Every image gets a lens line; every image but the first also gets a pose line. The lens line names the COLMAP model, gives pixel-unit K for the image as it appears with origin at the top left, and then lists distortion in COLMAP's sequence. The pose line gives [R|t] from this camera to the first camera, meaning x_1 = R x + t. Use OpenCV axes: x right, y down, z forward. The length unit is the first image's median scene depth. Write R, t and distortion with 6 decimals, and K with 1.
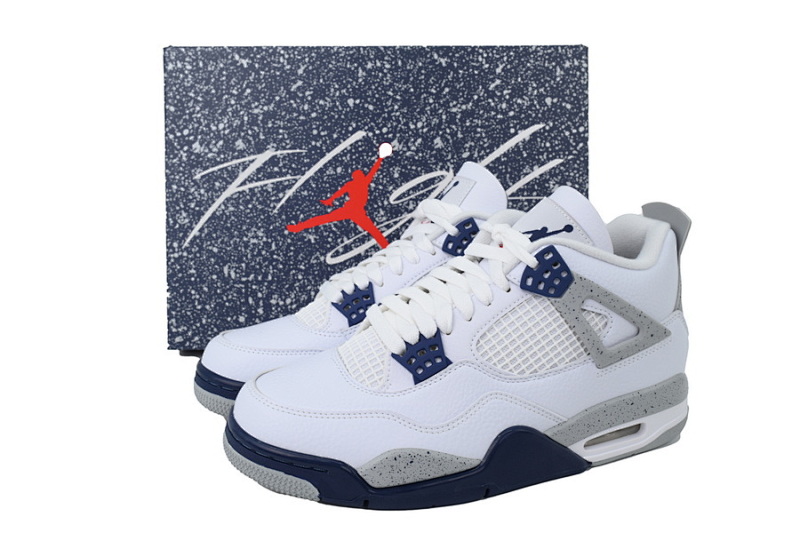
lens RADIAL K [[752.3, 0, 400.0], [0, 752.3, 266.5], [0, 0, 1]] dist [-0.003211, -0.001837]
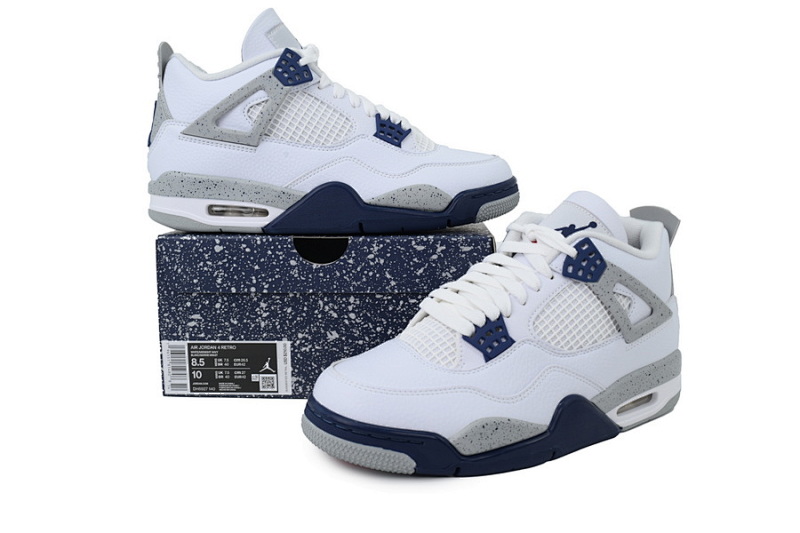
lens RADIAL K [[752.3, 0, 400.0], [0, 752.3, 266.5], [0, 0, 1]] dist [-0.003211, -0.001837]
pose [[0.975200, -0.023574, 0.220066, -0.336198], [0.039723, 0.996808, -0.069249, 0.085266], [-0.217731, 0.076274, 0.973024, -0.063258]]
